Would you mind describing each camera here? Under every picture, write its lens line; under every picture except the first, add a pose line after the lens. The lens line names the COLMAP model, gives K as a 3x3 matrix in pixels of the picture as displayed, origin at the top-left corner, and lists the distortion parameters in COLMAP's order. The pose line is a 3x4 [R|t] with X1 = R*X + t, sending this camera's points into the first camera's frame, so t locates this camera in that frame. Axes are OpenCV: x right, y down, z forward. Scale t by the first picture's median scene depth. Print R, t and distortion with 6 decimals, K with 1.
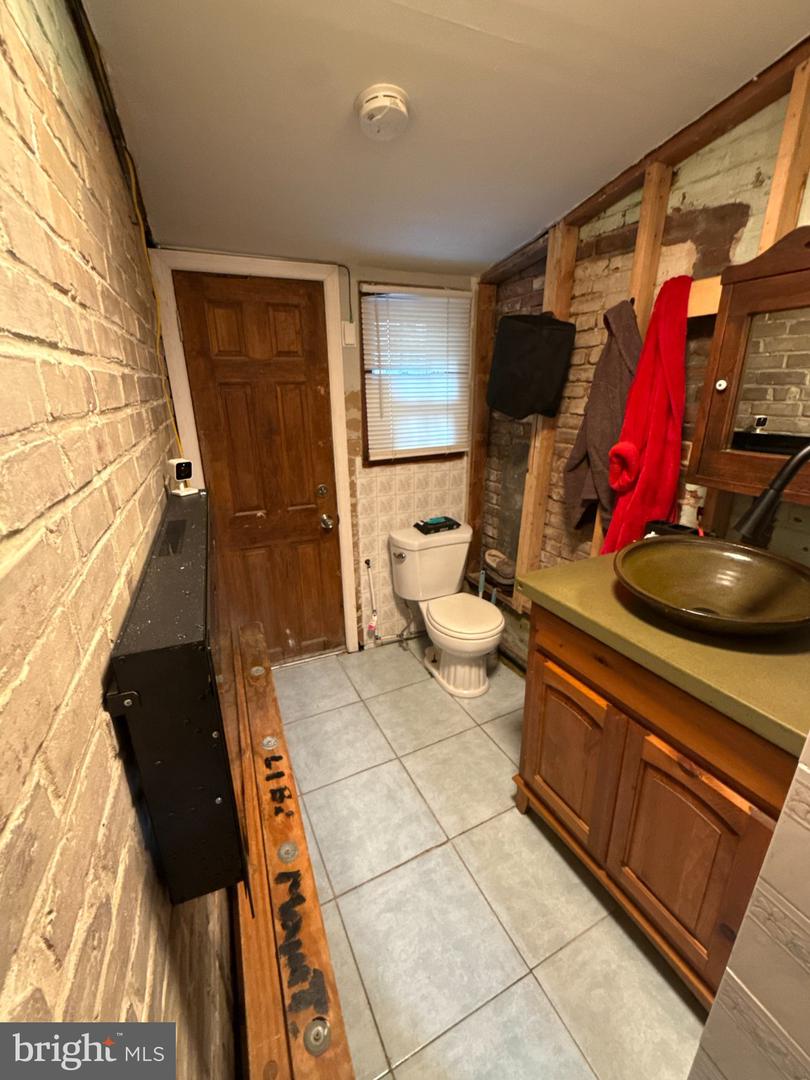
lens RADIAL K [[453.5, 0, 405.0], [0, 453.5, 540.0], [0, 0, 1]] dist [0.001269, 0.000018]
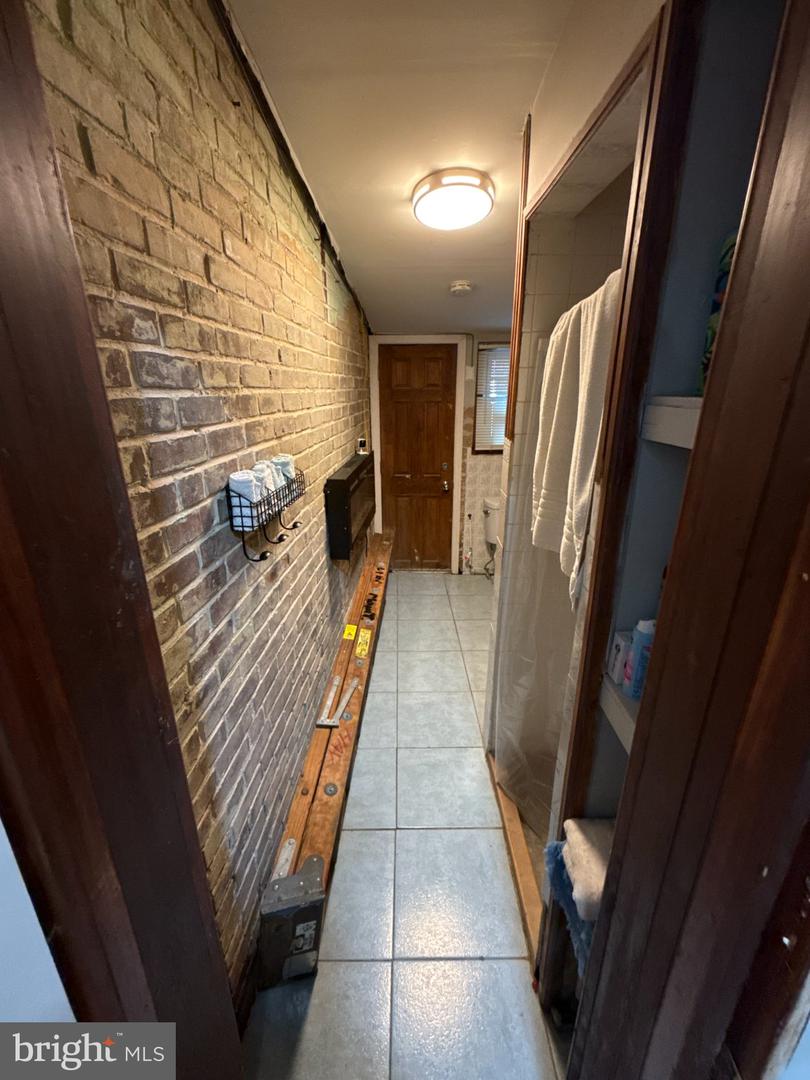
lens RADIAL K [[453.5, 0, 405.0], [0, 453.5, 540.0], [0, 0, 1]] dist [0.001269, 0.000018]
pose [[0.901857, 0.145452, -0.406813, 0.408442], [-0.146139, 0.988822, 0.029571, 0.132003], [0.406567, 0.032783, 0.913033, -0.573107]]
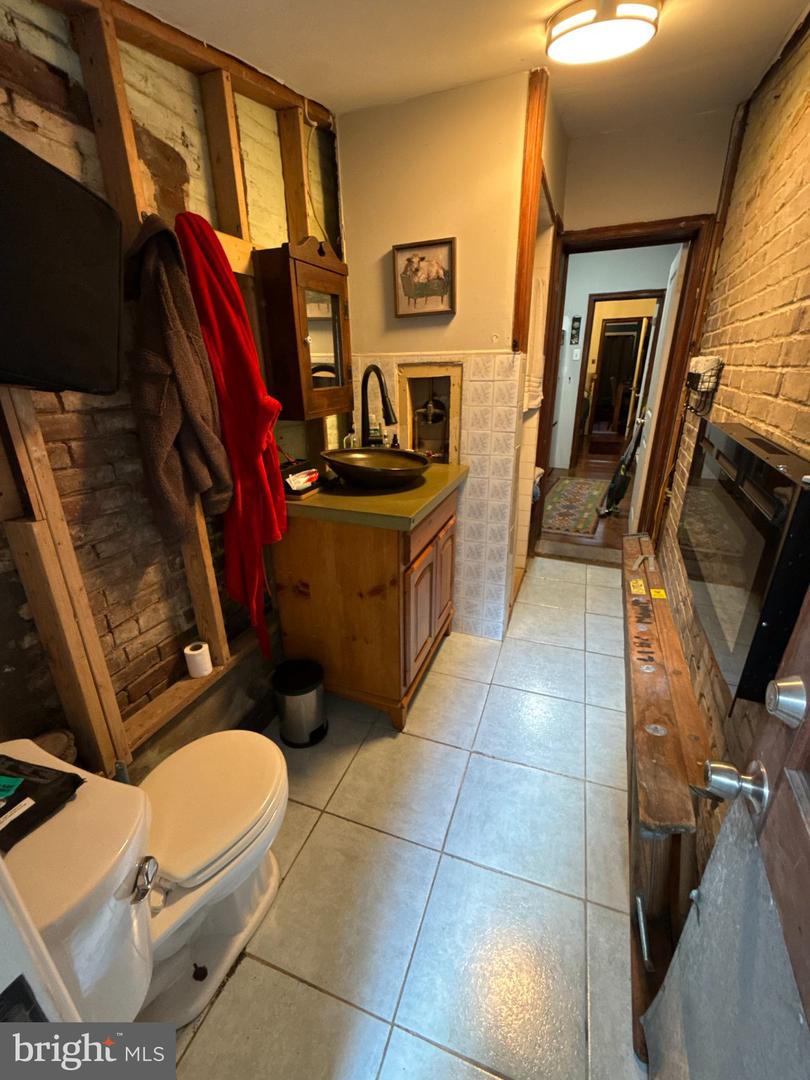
lens RADIAL K [[453.5, 0, 405.0], [0, 453.5, 540.0], [0, 0, 1]] dist [0.001269, 0.000018]
pose [[-0.689001, -0.244362, 0.682323, -0.301120], [0.251885, 0.802025, 0.541581, -0.285027], [-0.679582, 0.545017, -0.491045, 0.973456]]
